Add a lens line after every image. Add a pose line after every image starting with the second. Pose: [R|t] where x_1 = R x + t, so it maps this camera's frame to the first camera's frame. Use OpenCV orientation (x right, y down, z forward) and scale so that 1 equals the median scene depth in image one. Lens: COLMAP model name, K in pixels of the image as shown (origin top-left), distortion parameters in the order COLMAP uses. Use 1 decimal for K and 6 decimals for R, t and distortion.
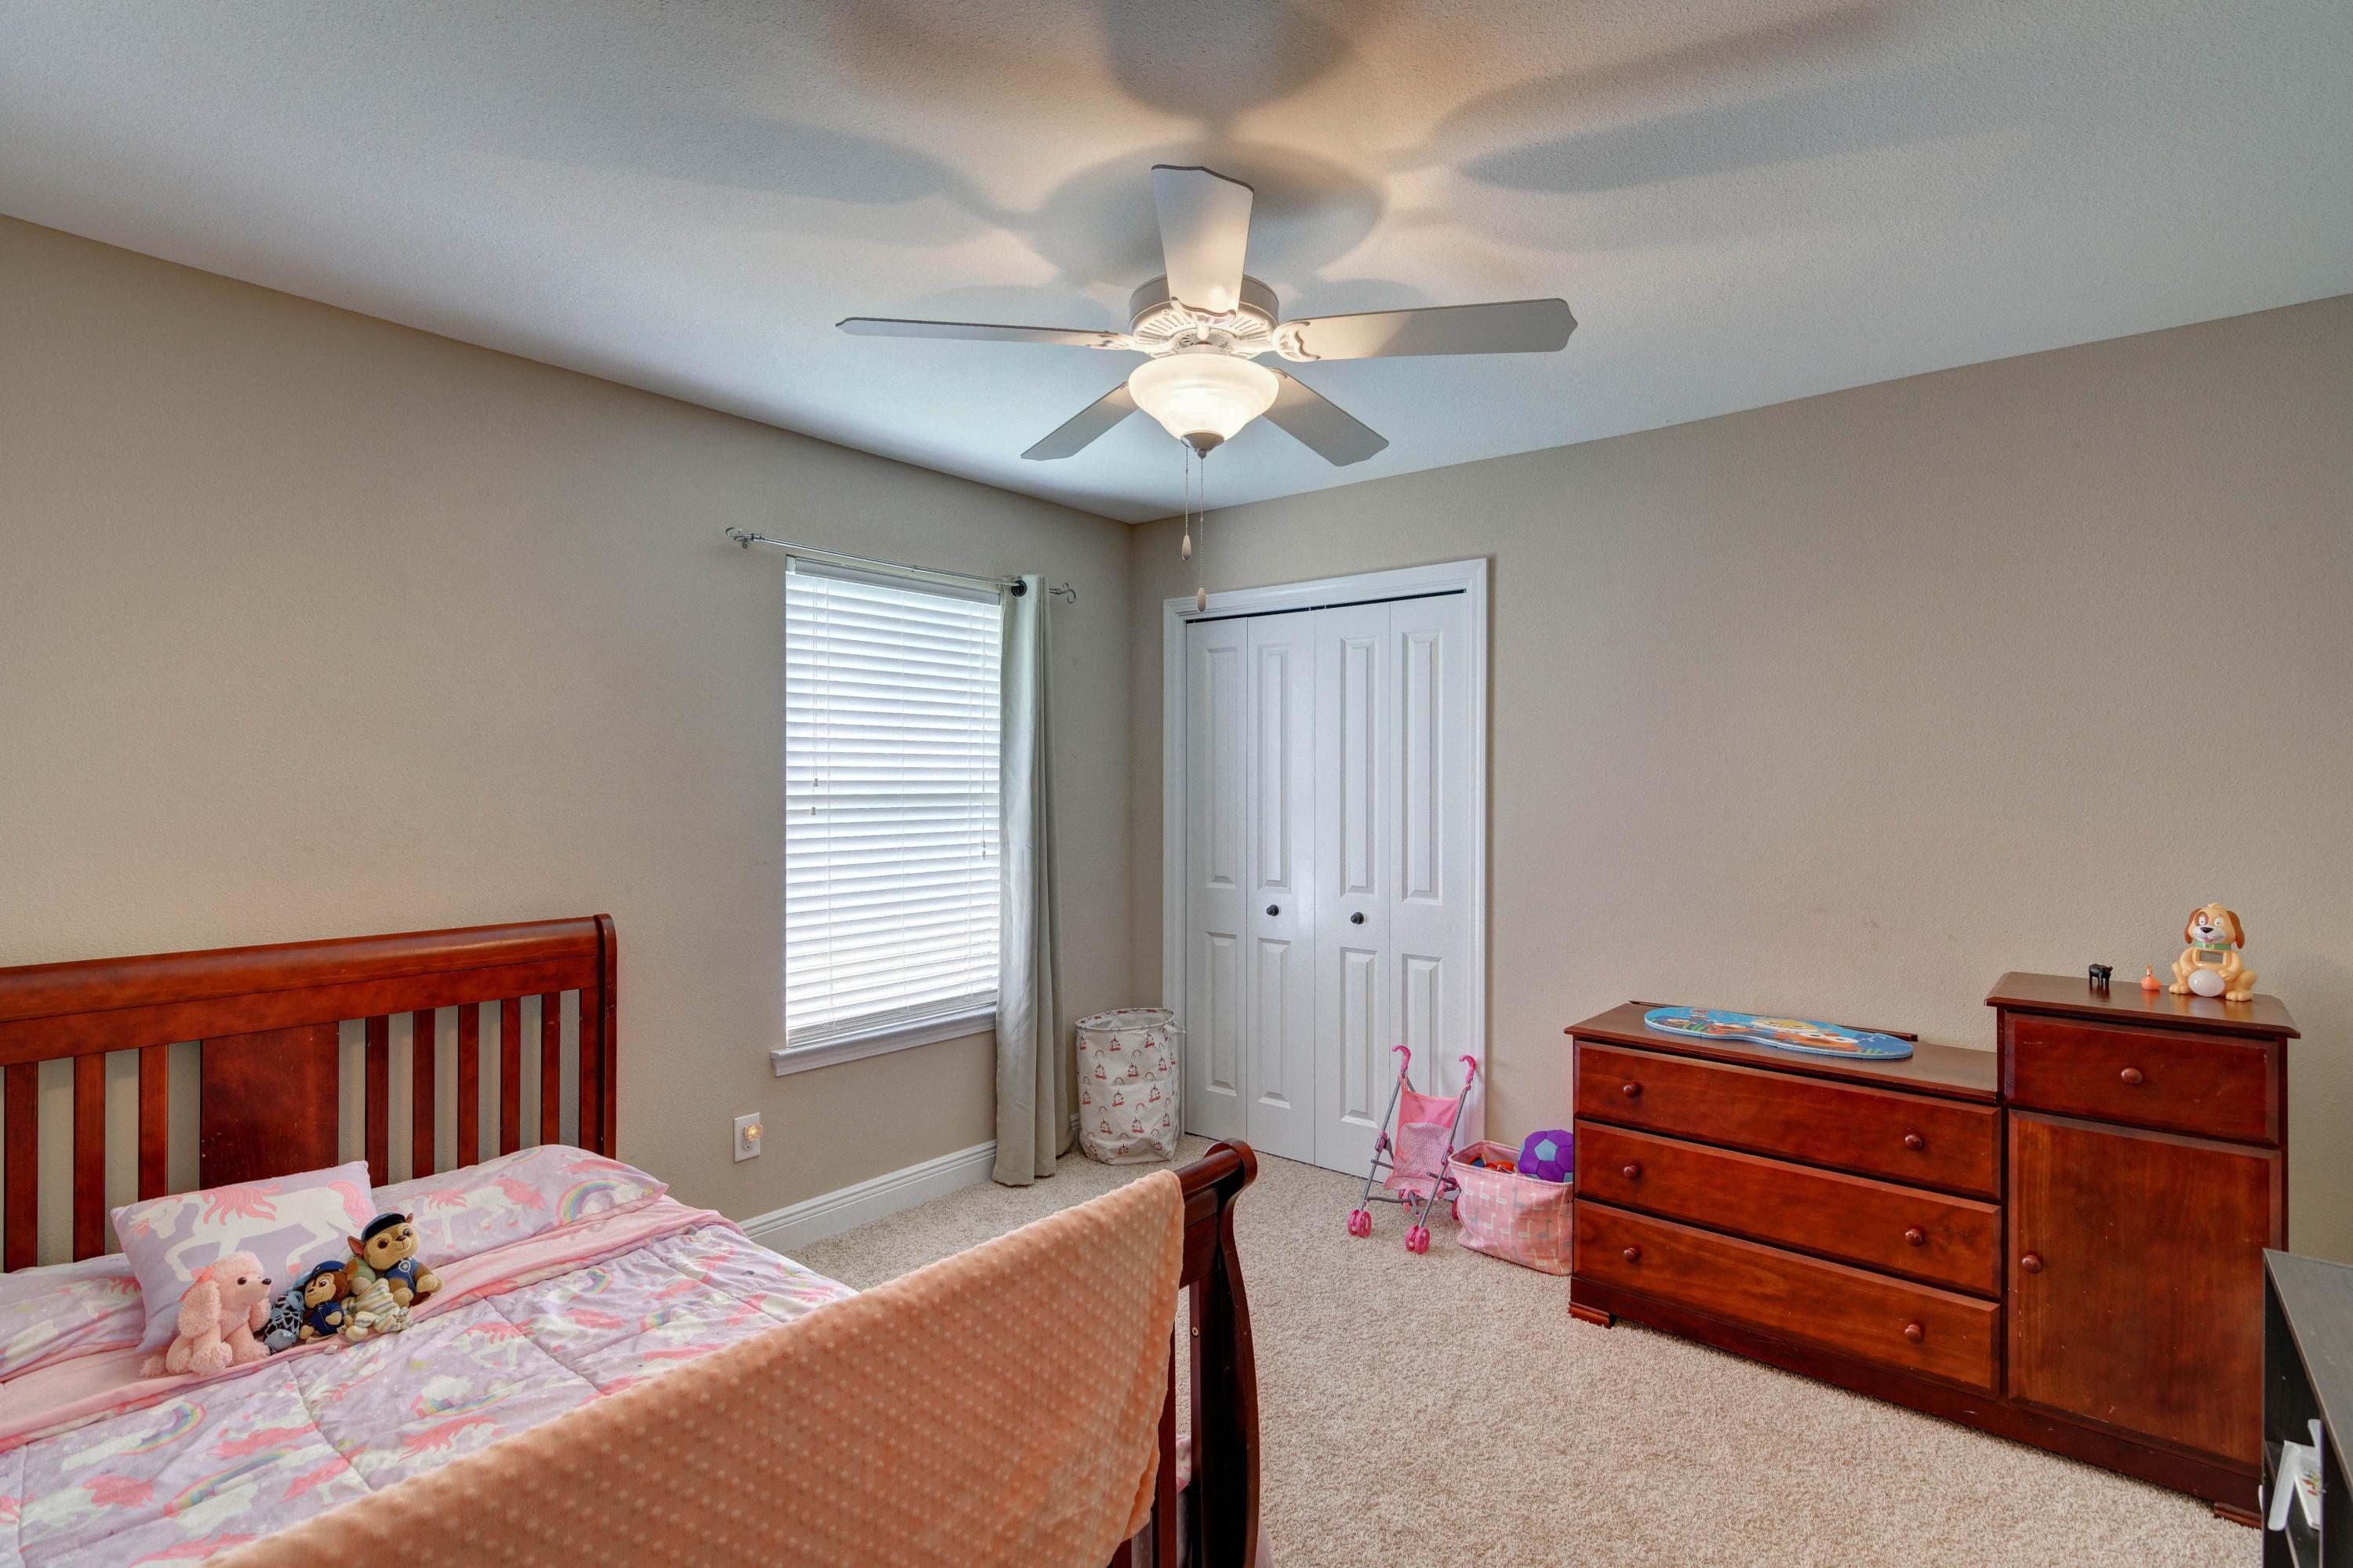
lens RADIAL K [[1139.6, 0, 1157.1], [0, 1139.6, 788.3], [0, 0, 1]] dist [0.005030, -0.000388]
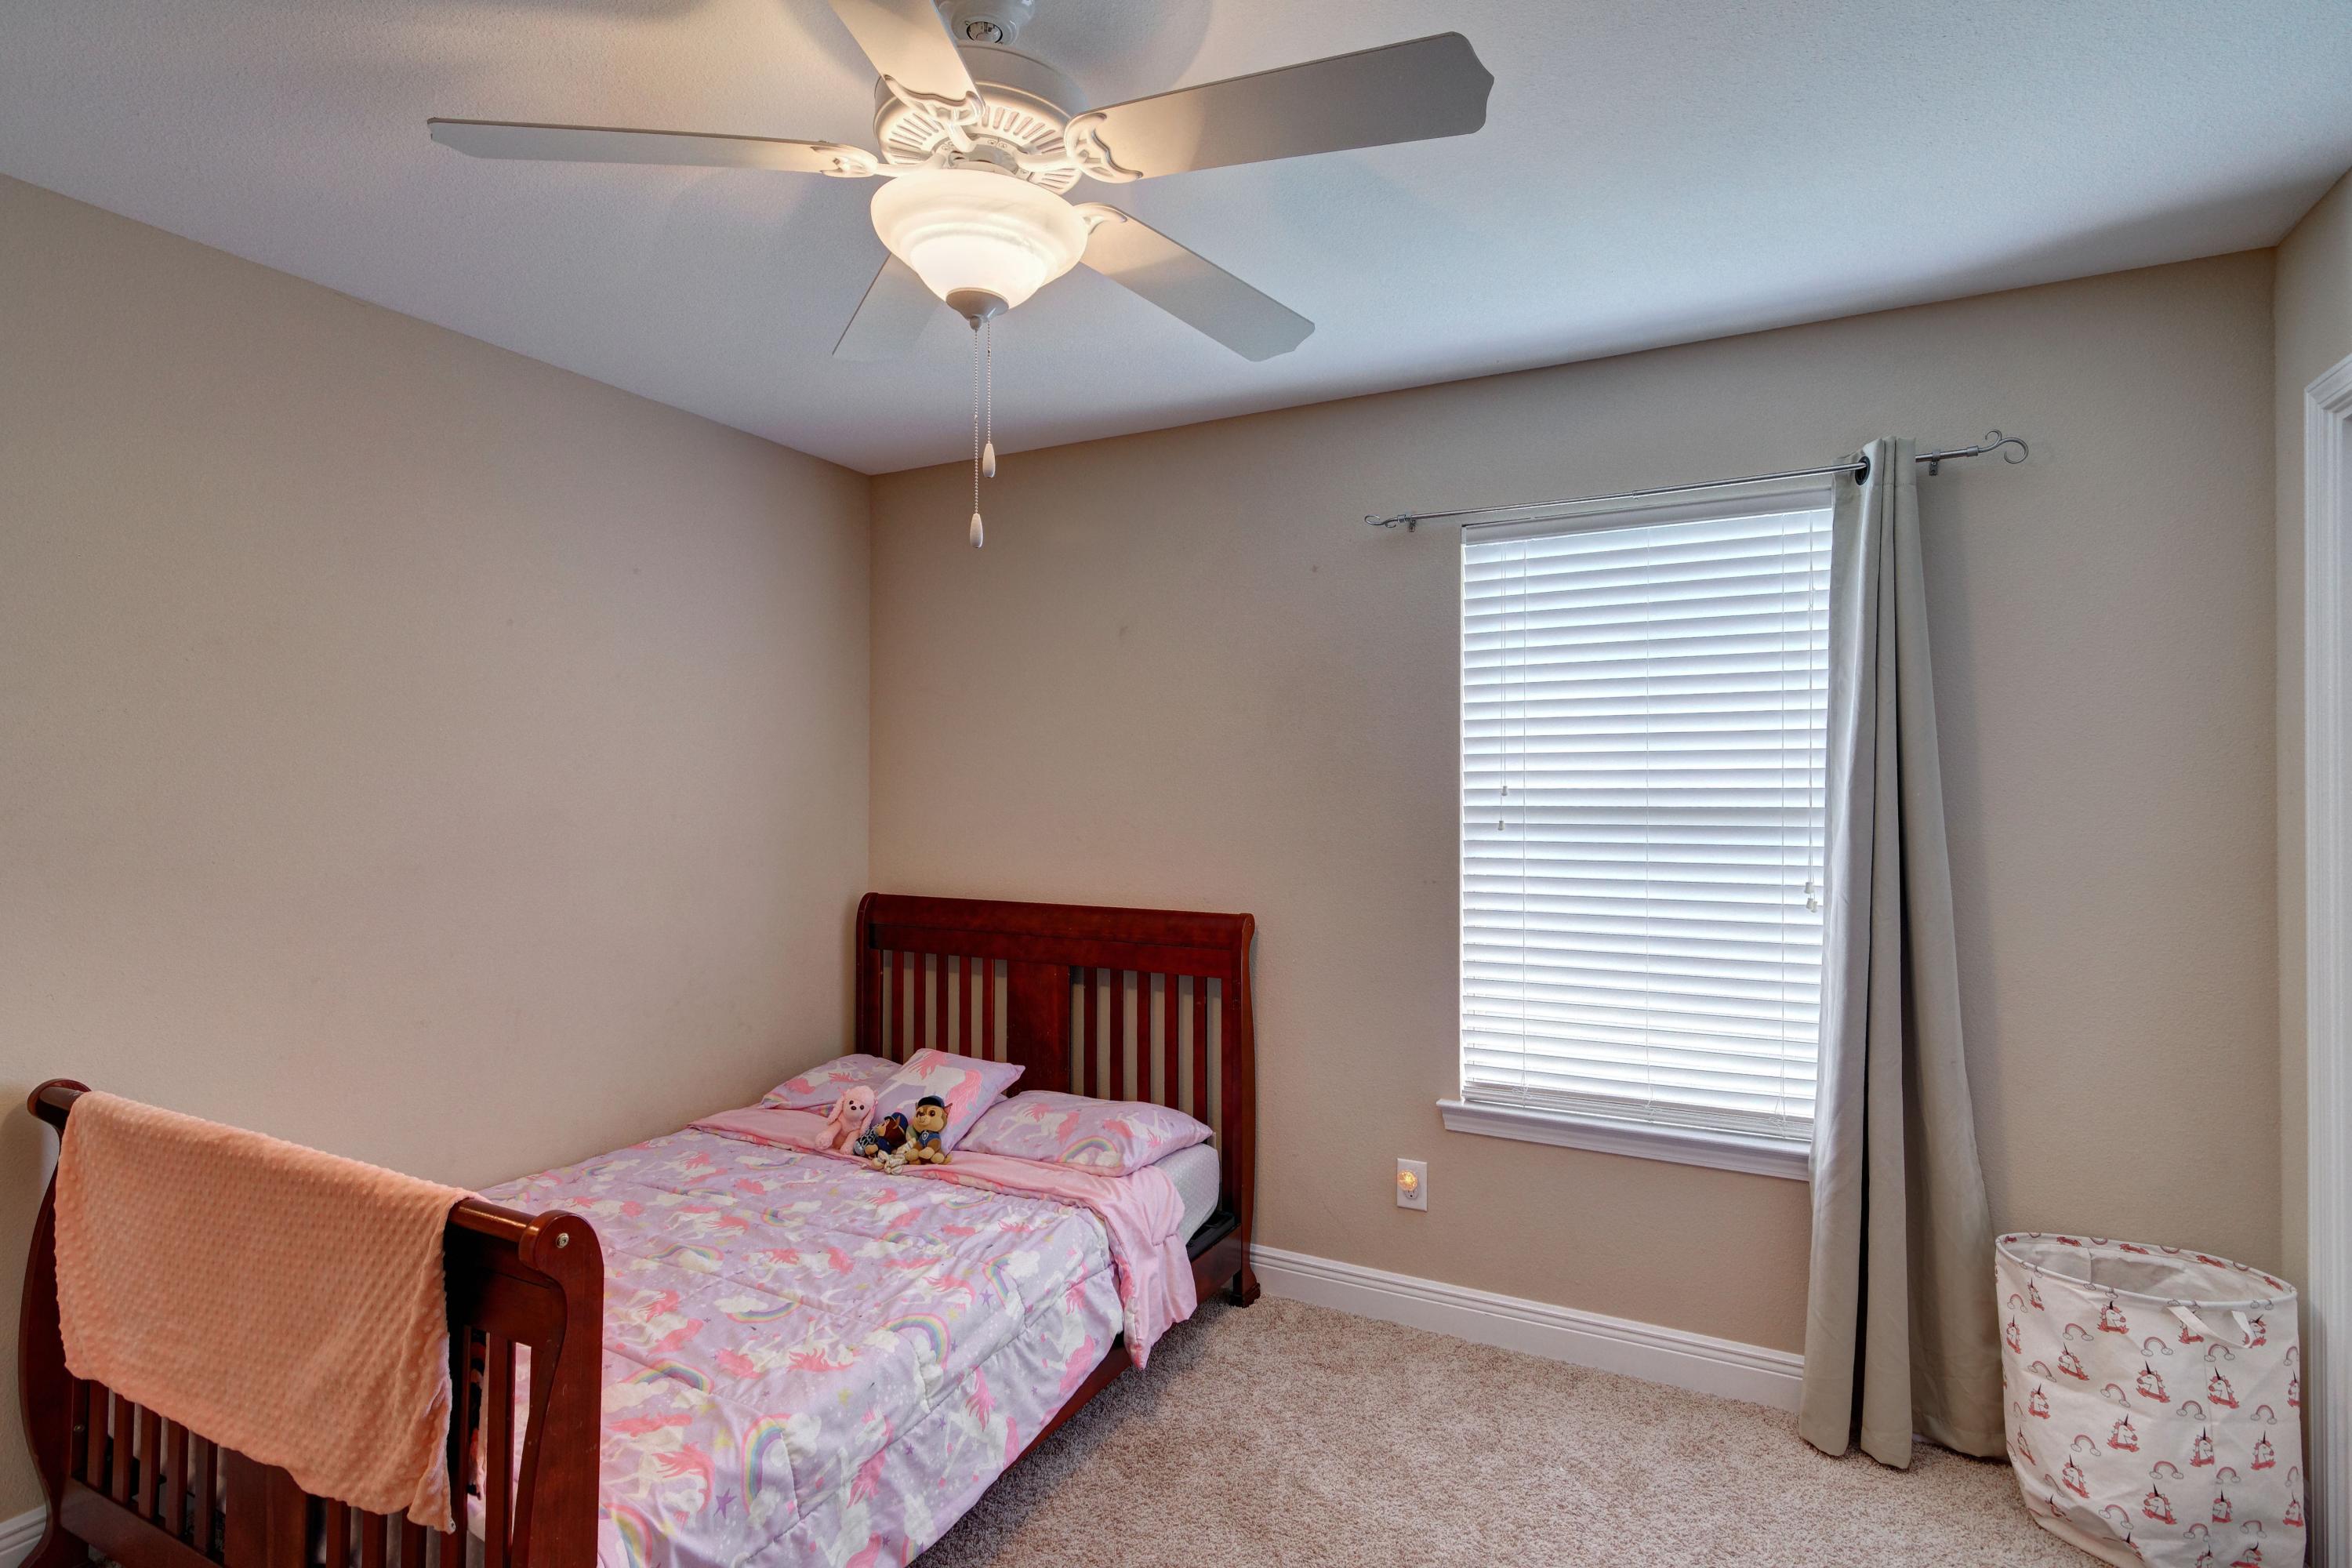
lens RADIAL K [[1139.0, 0, 1156.6], [0, 1139.0, 788.2], [0, 0, 1]] dist [0.005030, -0.000388]
pose [[0.207890, -0.006657, -0.978130, 0.466627], [-0.006267, 0.999947, -0.008137, 0.001258], [0.978132, 0.007822, 0.207837, 0.597081]]
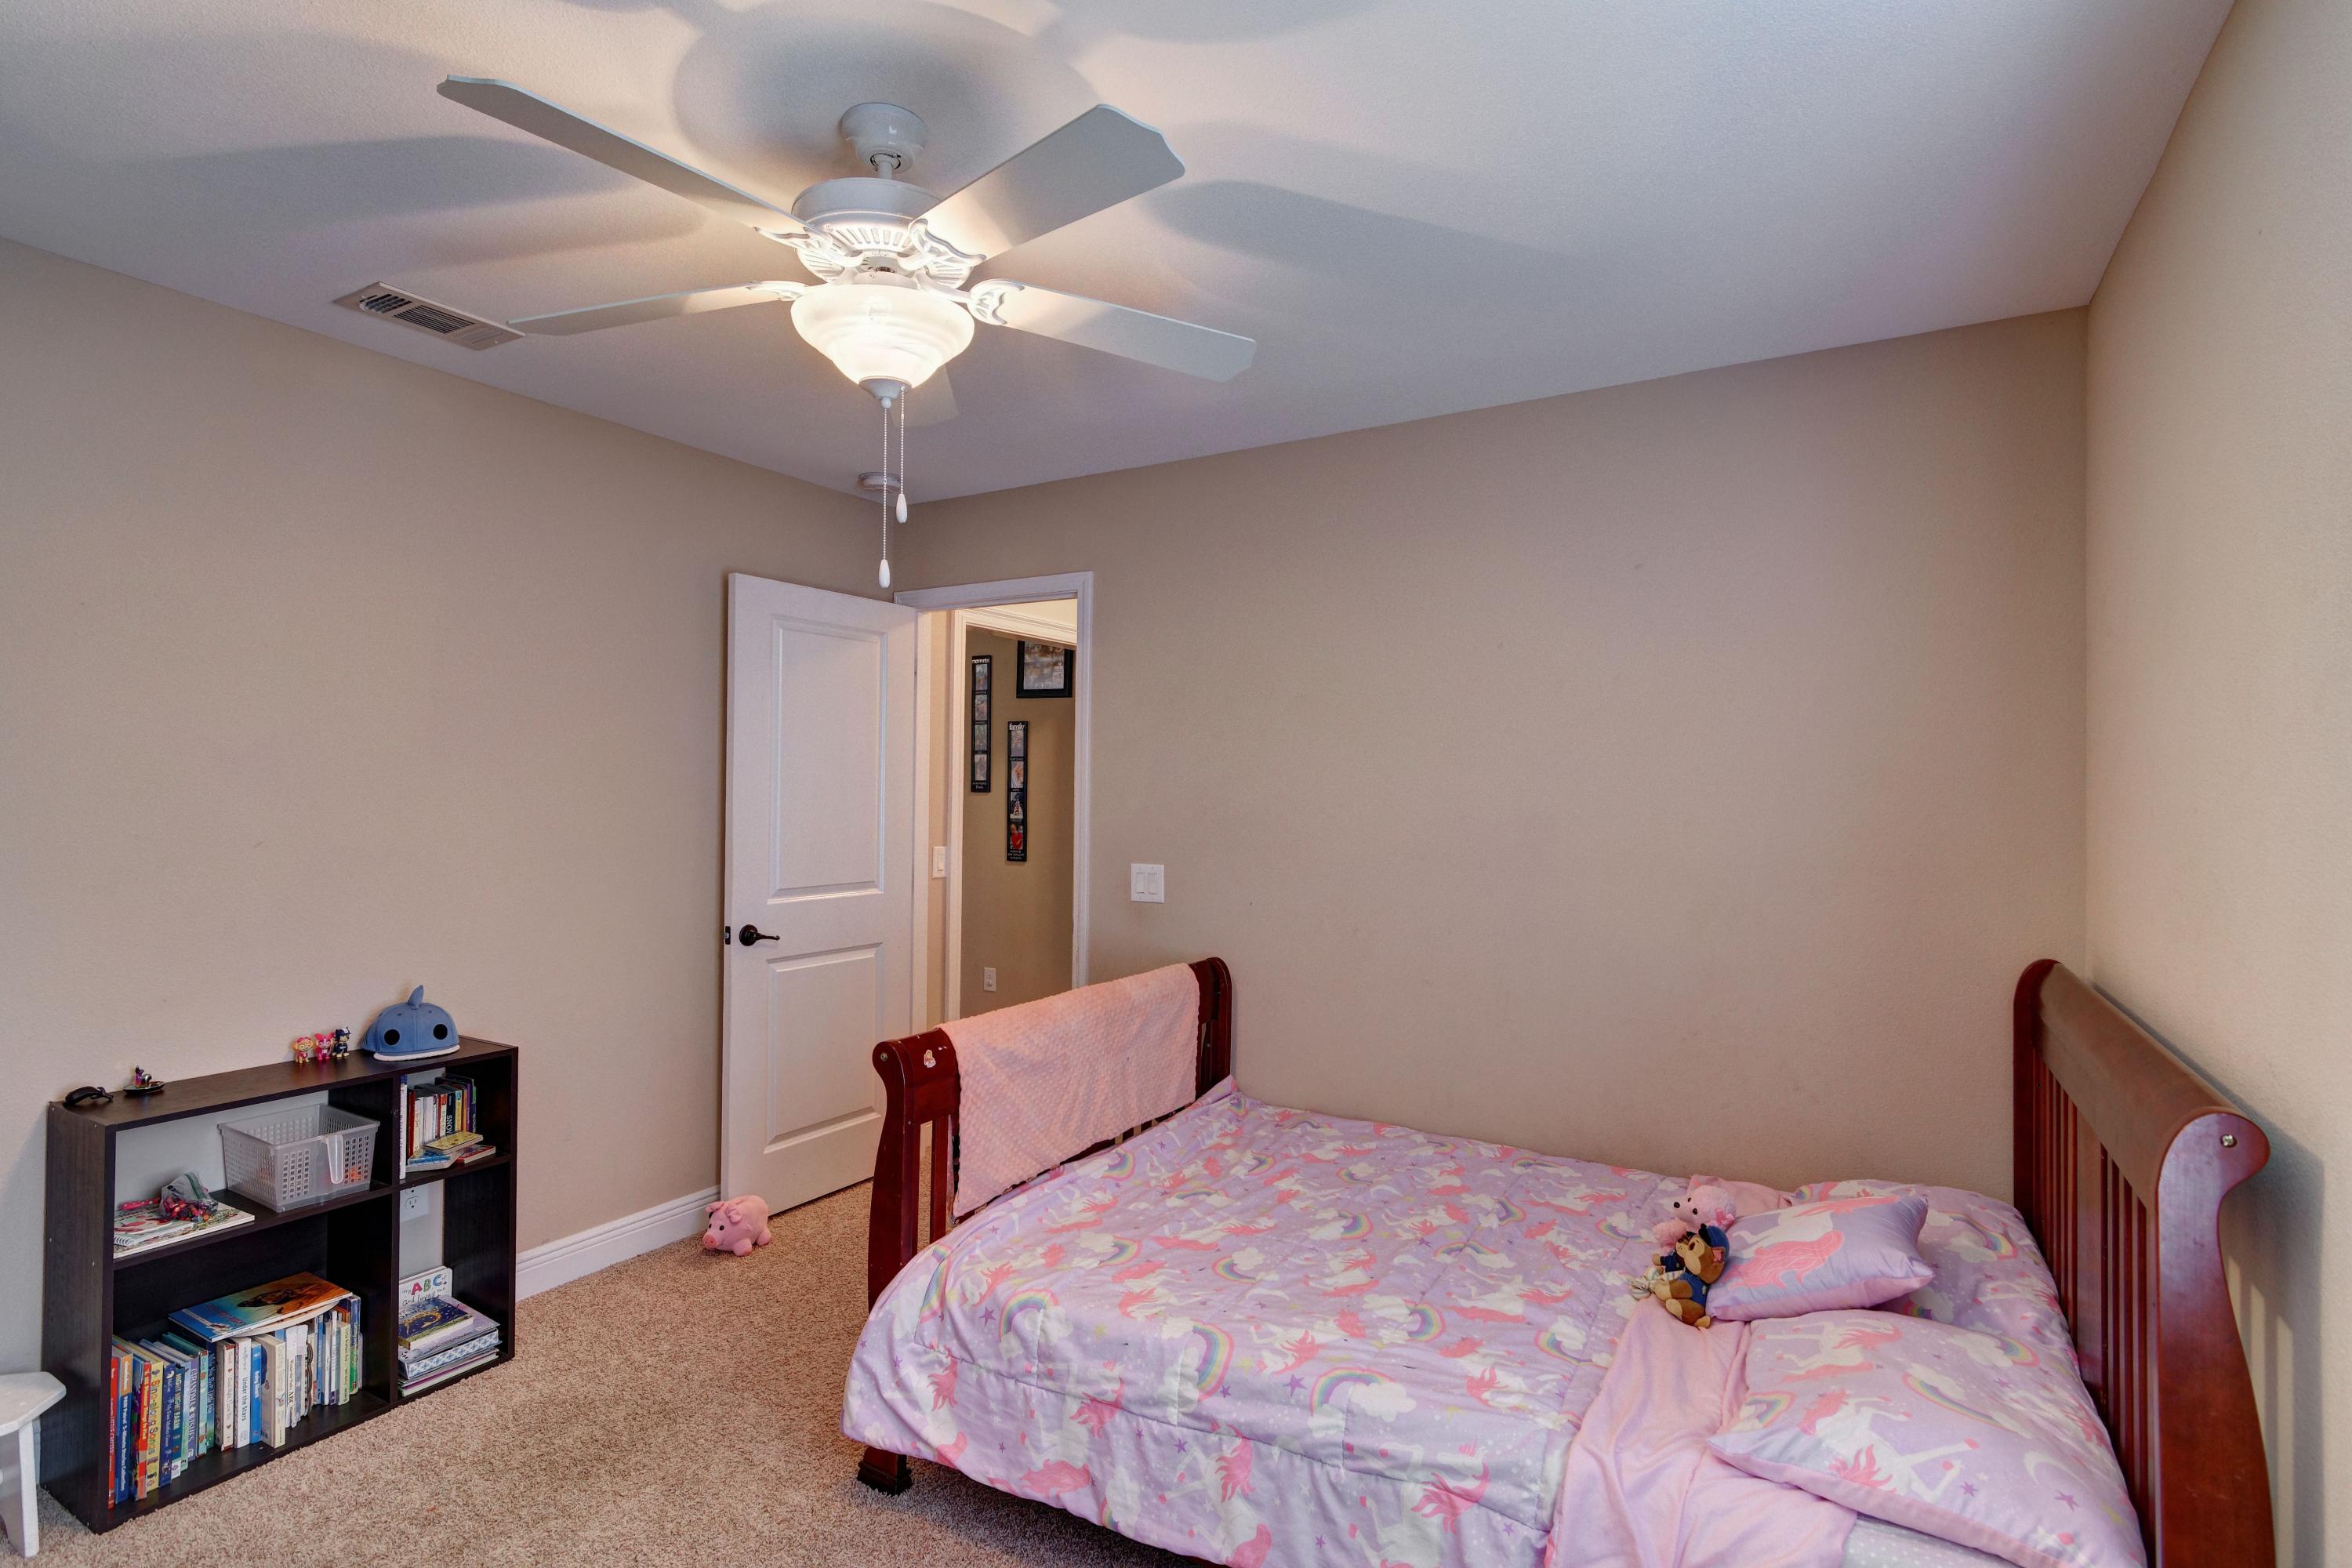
lens RADIAL K [[1119.4, 0, 1176.0], [0, 1119.4, 784.0], [0, 0, 1]] dist [0.035698, -0.000124]
pose [[-0.985232, -0.011004, -0.170870, -0.021394], [-0.011533, 0.999931, 0.002103, -0.008086], [0.170836, 0.004042, -0.985291, 1.160112]]
